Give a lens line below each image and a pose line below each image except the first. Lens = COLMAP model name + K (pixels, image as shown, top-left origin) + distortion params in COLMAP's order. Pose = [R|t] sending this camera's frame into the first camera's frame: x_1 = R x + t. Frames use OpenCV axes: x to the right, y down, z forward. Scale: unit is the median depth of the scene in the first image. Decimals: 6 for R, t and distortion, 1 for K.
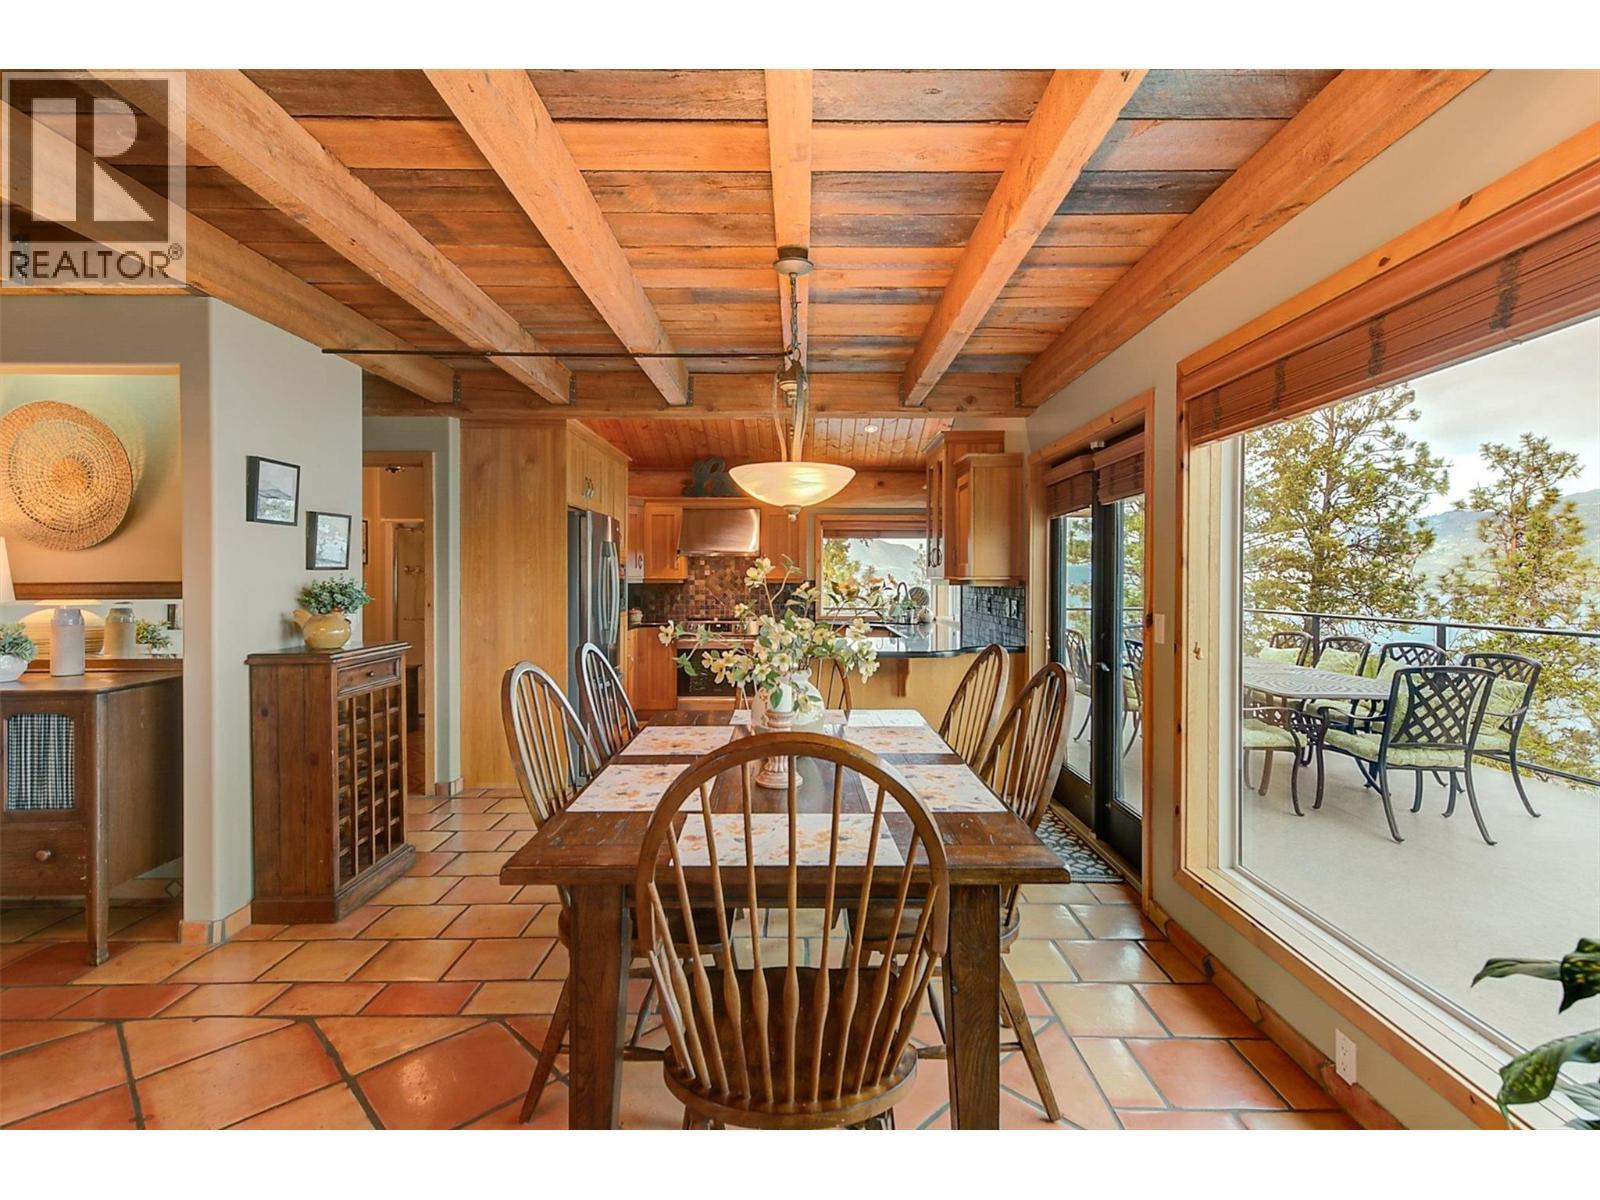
lens RADIAL K [[769.8, 0, 797.2], [0, 769.8, 578.8], [0, 0, 1]] dist [0.018214, -0.001251]
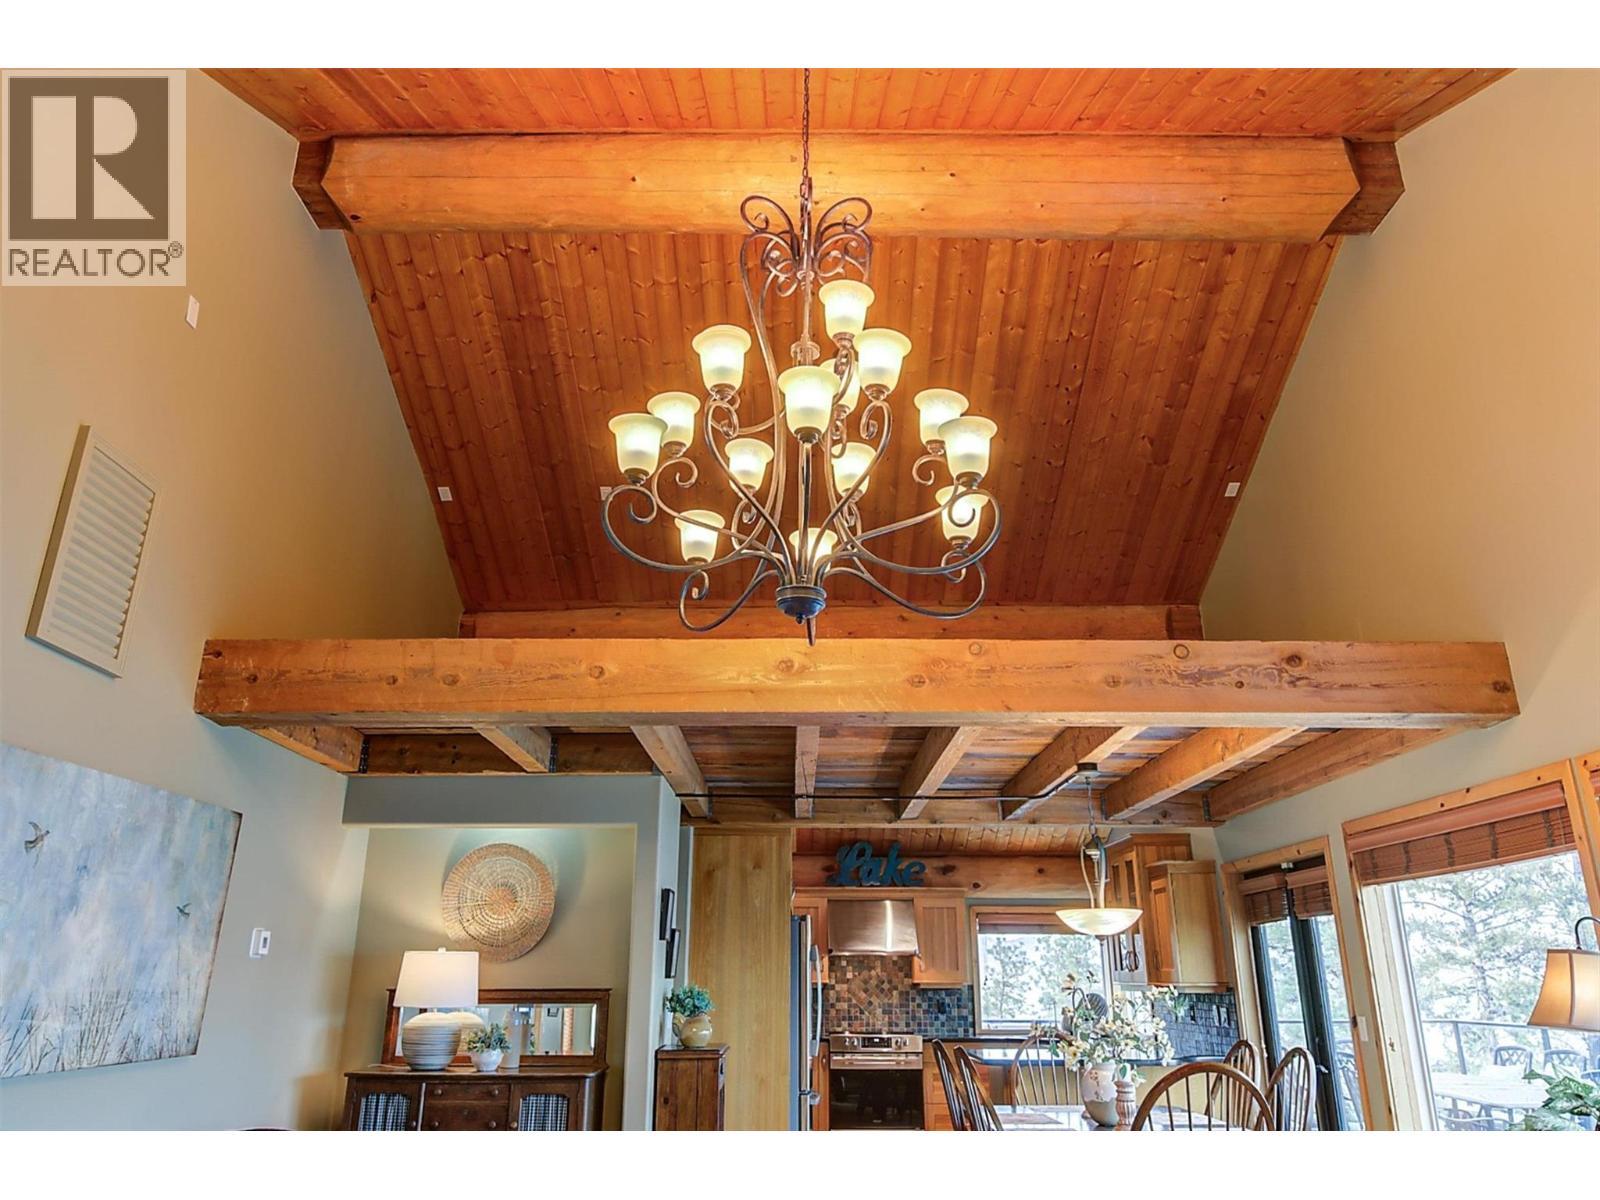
lens RADIAL K [[1157.6, 0, 802.6], [0, 1157.6, 517.5], [0, 0, 1]] dist [-0.013822, 0.008243]
pose [[0.999942, 0.006006, 0.008920, -0.321029], [-0.002281, 0.929072, -0.369892, -0.009967], [-0.010509, 0.369851, 0.929032, -0.717947]]
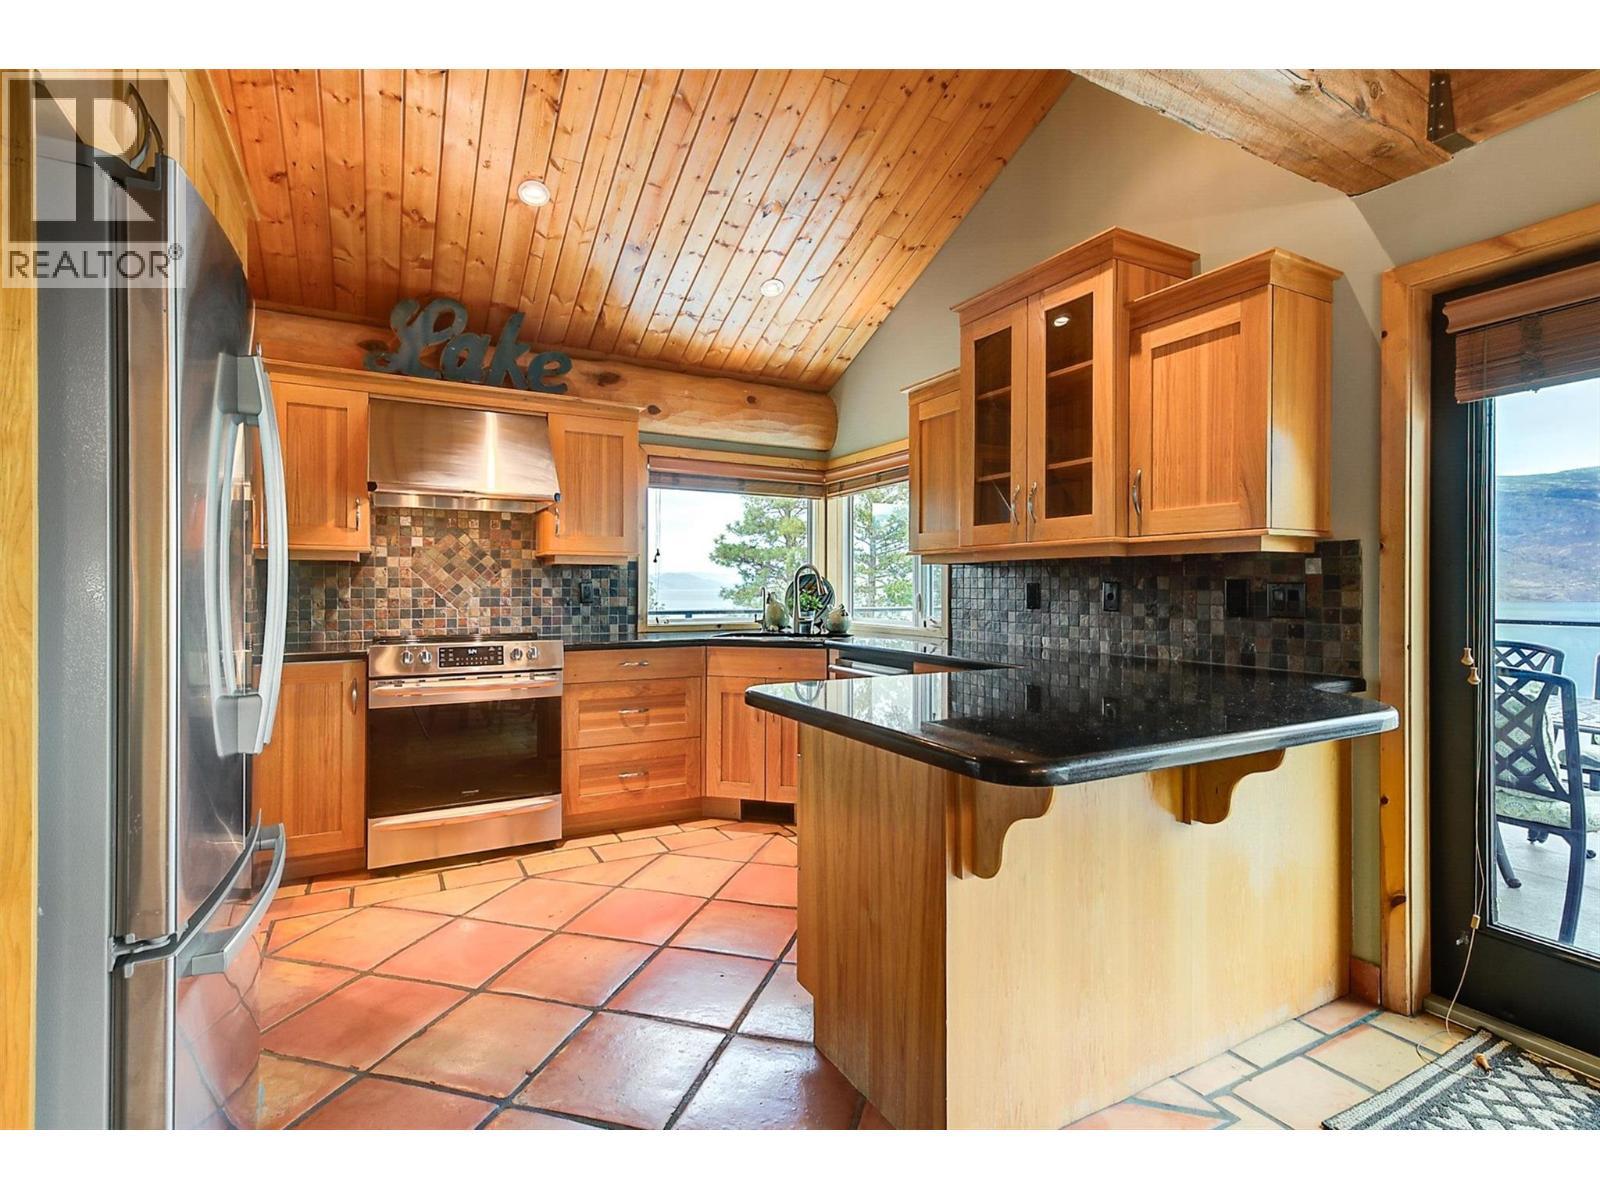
lens RADIAL K [[769.8, 0, 816.3], [0, 769.8, 587.9], [0, 0, 1]] dist [0.018214, -0.001251]
pose [[0.869454, 0.000367, 0.494013, -0.240784], [-0.002166, 0.999993, 0.003070, 0.032472], [-0.494009, -0.003740, 0.869449, 0.783620]]
